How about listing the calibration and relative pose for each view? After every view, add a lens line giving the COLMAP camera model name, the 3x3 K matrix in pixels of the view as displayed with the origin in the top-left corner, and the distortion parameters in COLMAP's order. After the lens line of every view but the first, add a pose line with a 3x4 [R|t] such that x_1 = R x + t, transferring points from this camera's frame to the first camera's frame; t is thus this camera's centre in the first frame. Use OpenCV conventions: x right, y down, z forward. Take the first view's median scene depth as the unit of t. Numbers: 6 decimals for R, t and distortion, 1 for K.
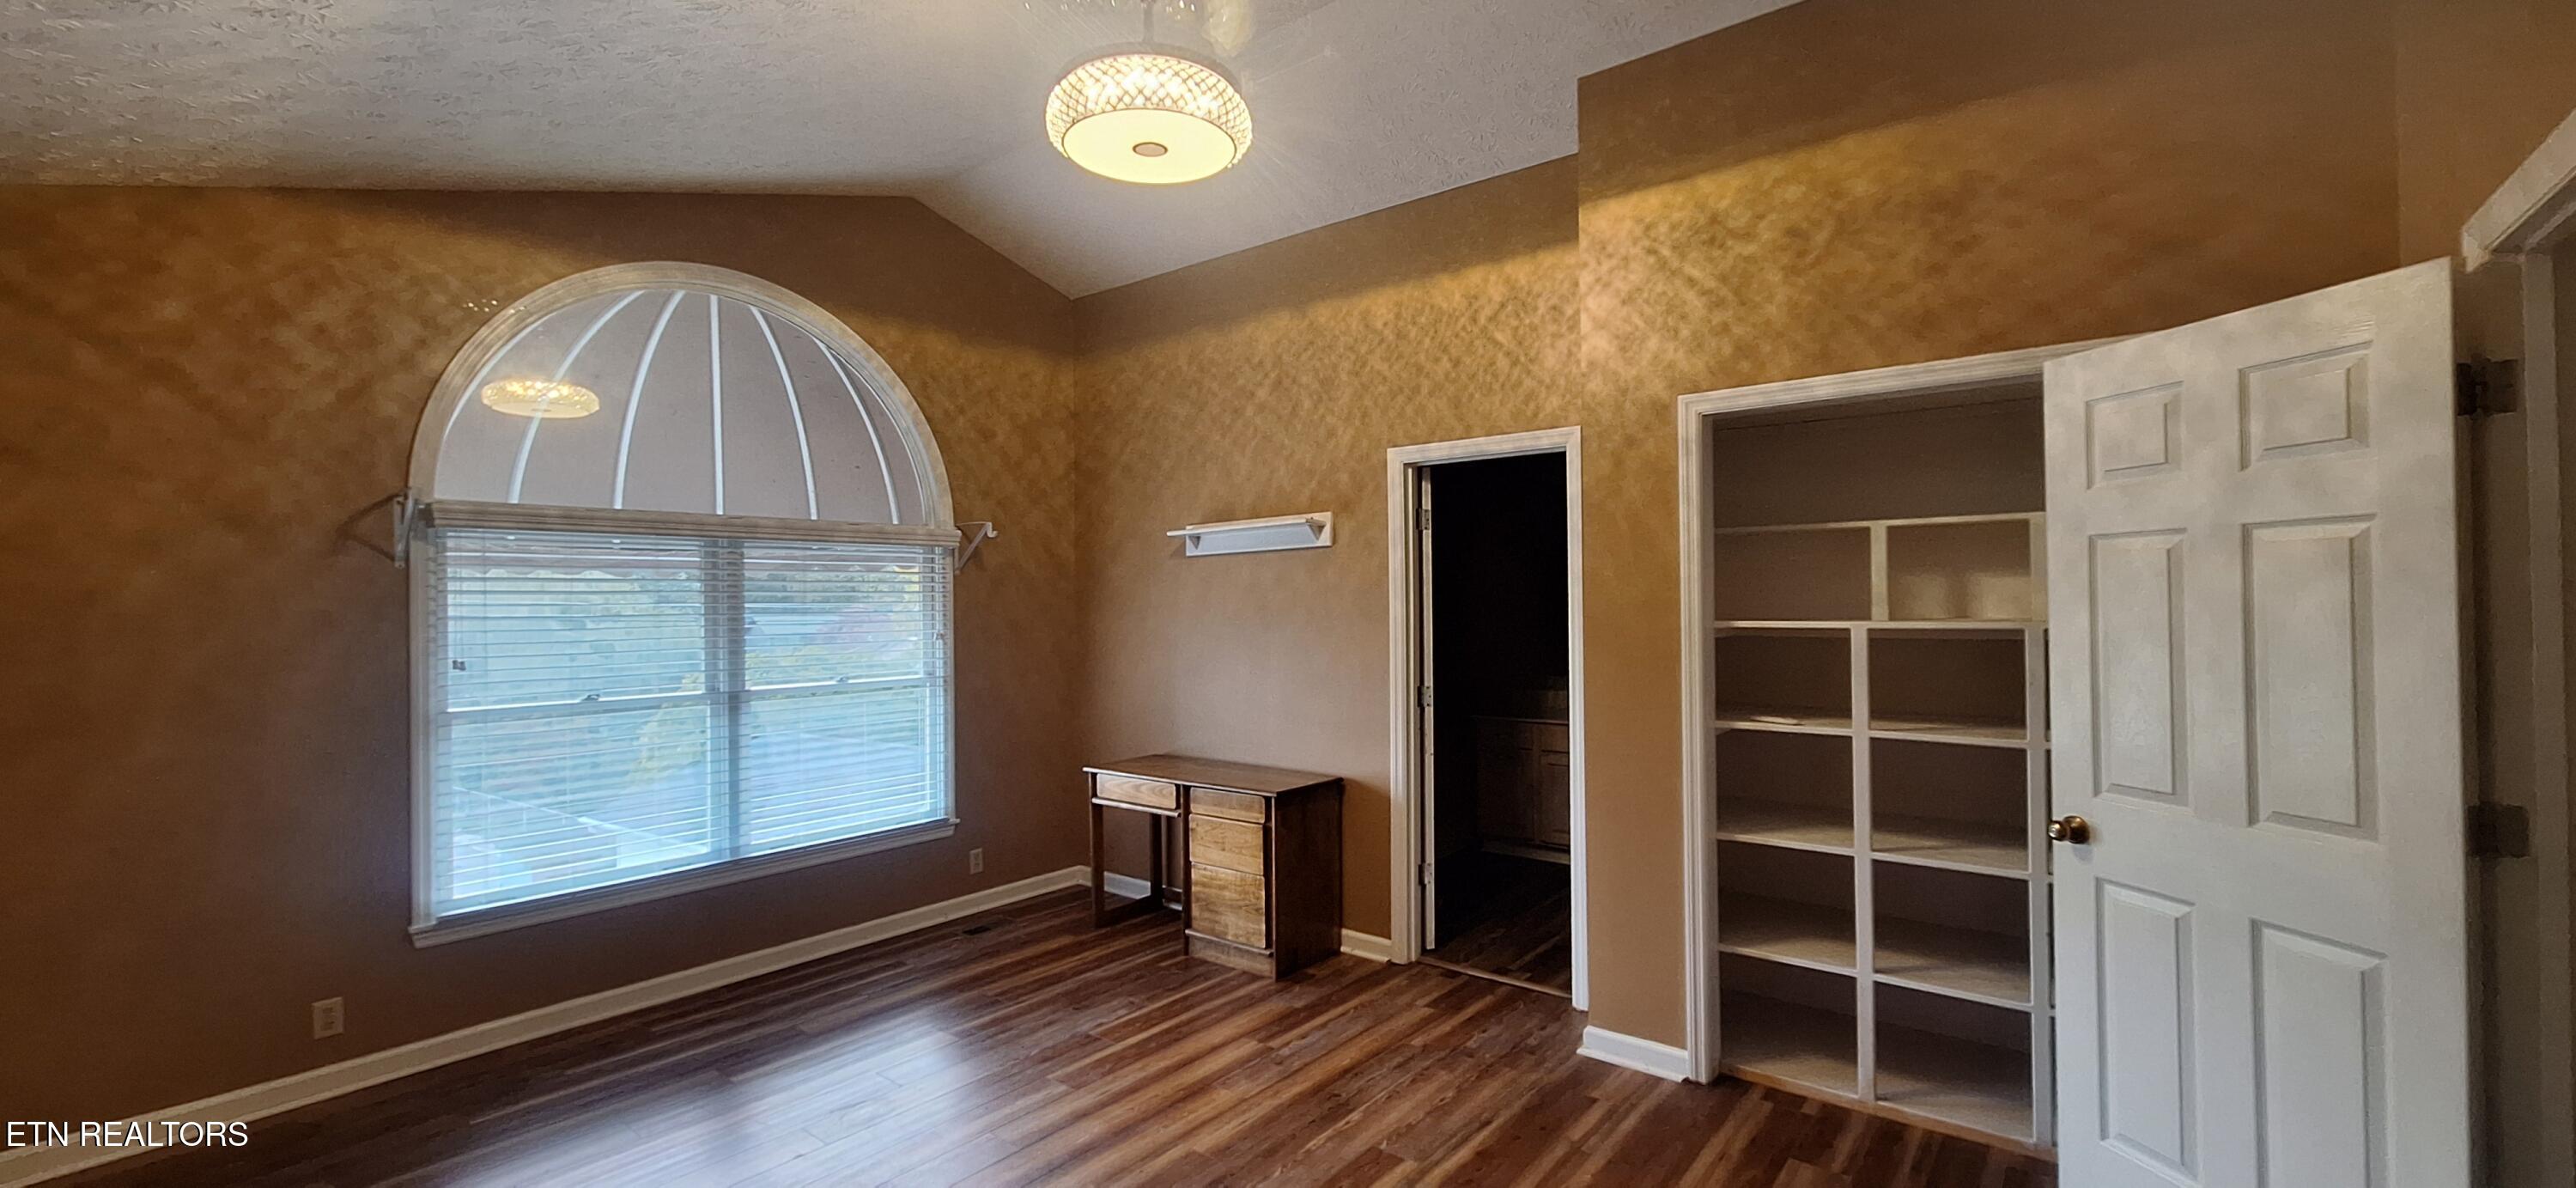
lens RADIAL K [[1019.9, 0, 1292.3], [0, 1019.9, 594.9], [0, 0, 1]] dist [-0.003055, 0.001687]
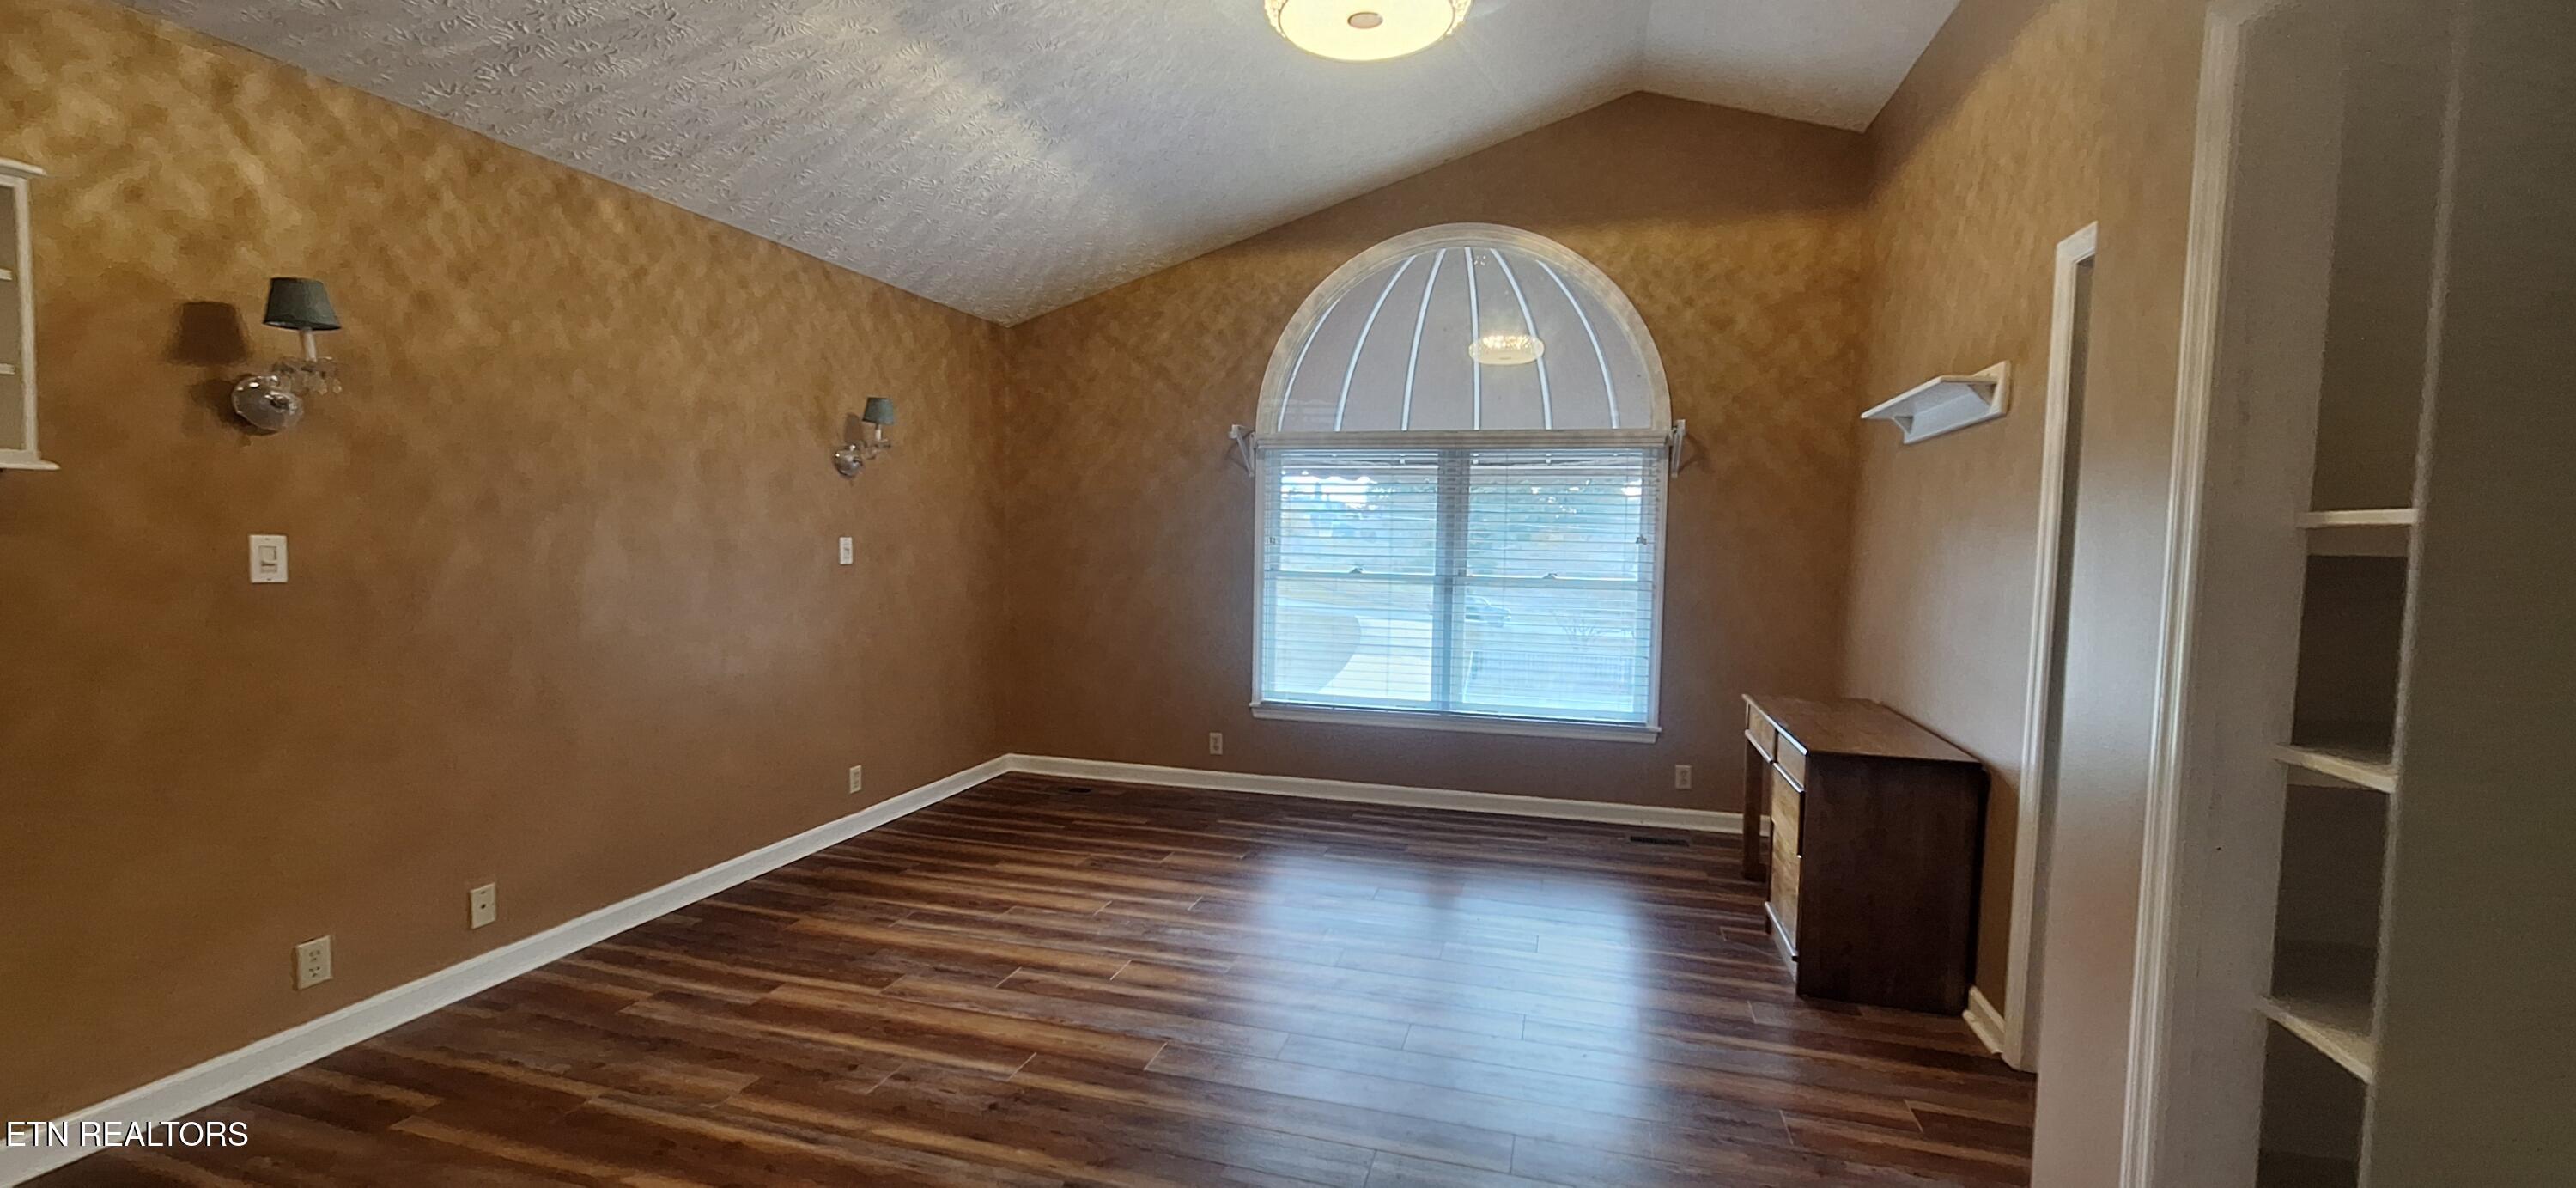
lens RADIAL K [[1019.9, 0, 1288.8], [0, 1019.9, 591.2], [0, 0, 1]] dist [-0.003055, 0.001687]
pose [[0.394821, 0.074906, -0.915700, 0.469582], [-0.015462, 0.997072, 0.074895, 0.023401], [0.918628, -0.015411, 0.394823, 0.323147]]
